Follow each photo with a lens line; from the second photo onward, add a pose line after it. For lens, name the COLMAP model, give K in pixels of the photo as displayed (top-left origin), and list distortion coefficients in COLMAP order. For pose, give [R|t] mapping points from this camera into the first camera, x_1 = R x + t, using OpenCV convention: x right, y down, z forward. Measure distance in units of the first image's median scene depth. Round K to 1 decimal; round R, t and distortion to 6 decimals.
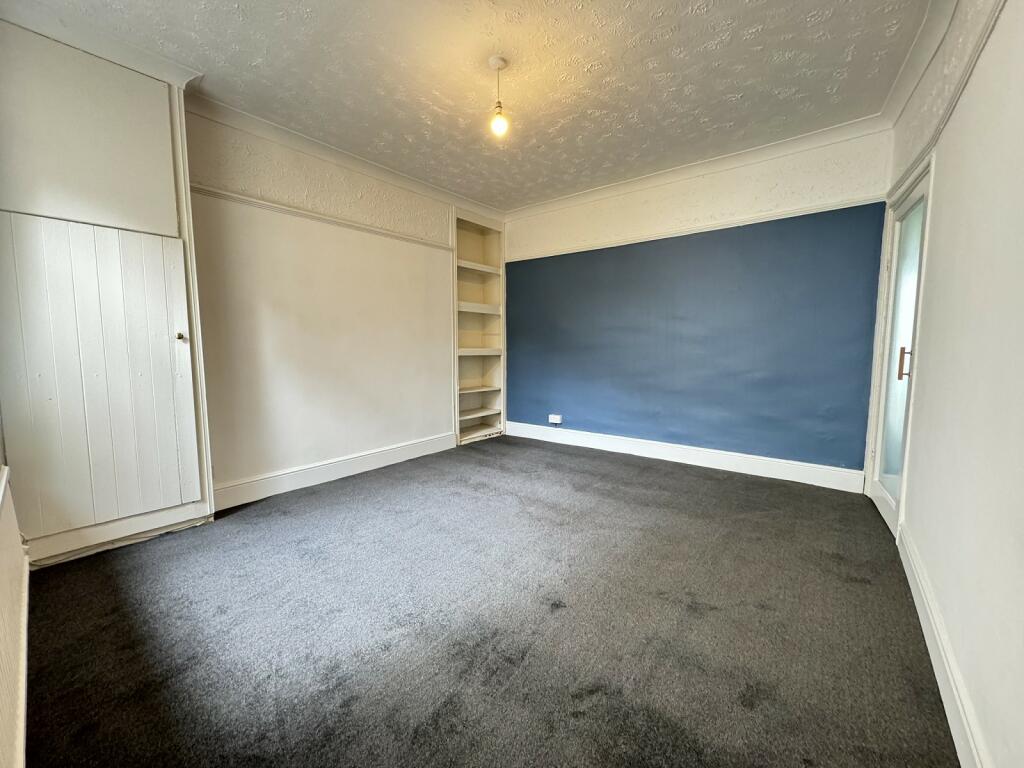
lens RADIAL K [[409.6, 0, 513.8], [0, 409.6, 384.3], [0, 0, 1]] dist [-0.006378, 0.000346]
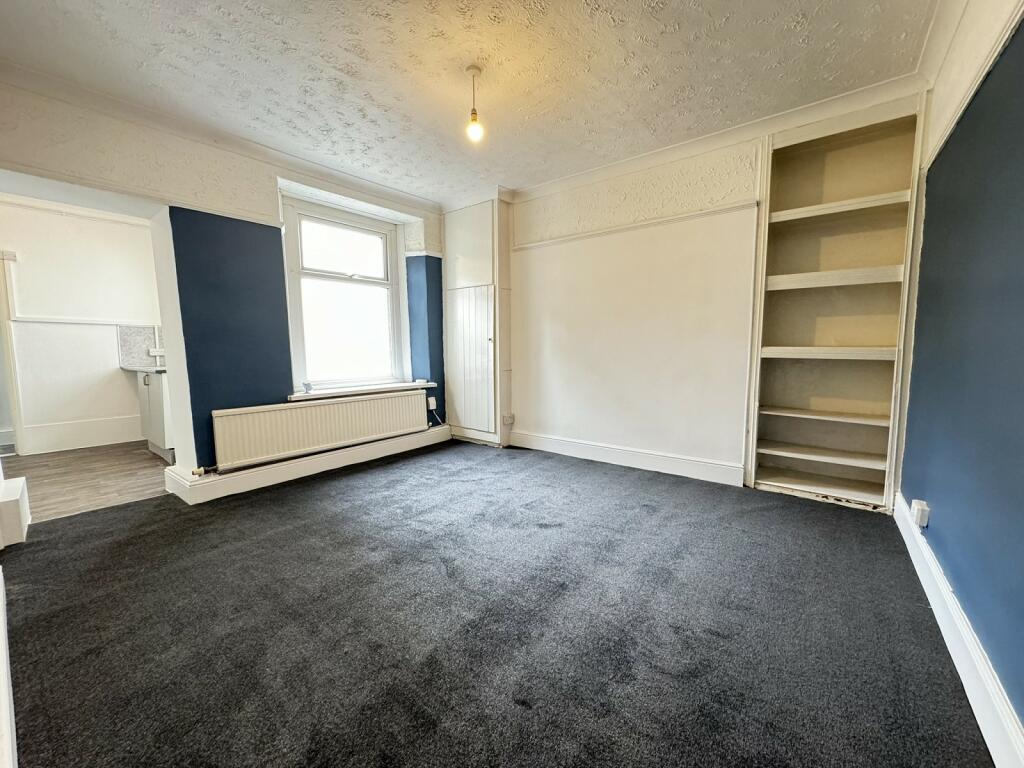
lens RADIAL K [[409.6, 0, 515.3], [0, 409.6, 385.2], [0, 0, 1]] dist [-0.006378, 0.000346]
pose [[0.015532, 0.101700, -0.994694, 0.638378], [-0.089269, 0.990982, 0.099926, -0.067257], [0.995886, 0.087243, 0.024471, 0.690262]]
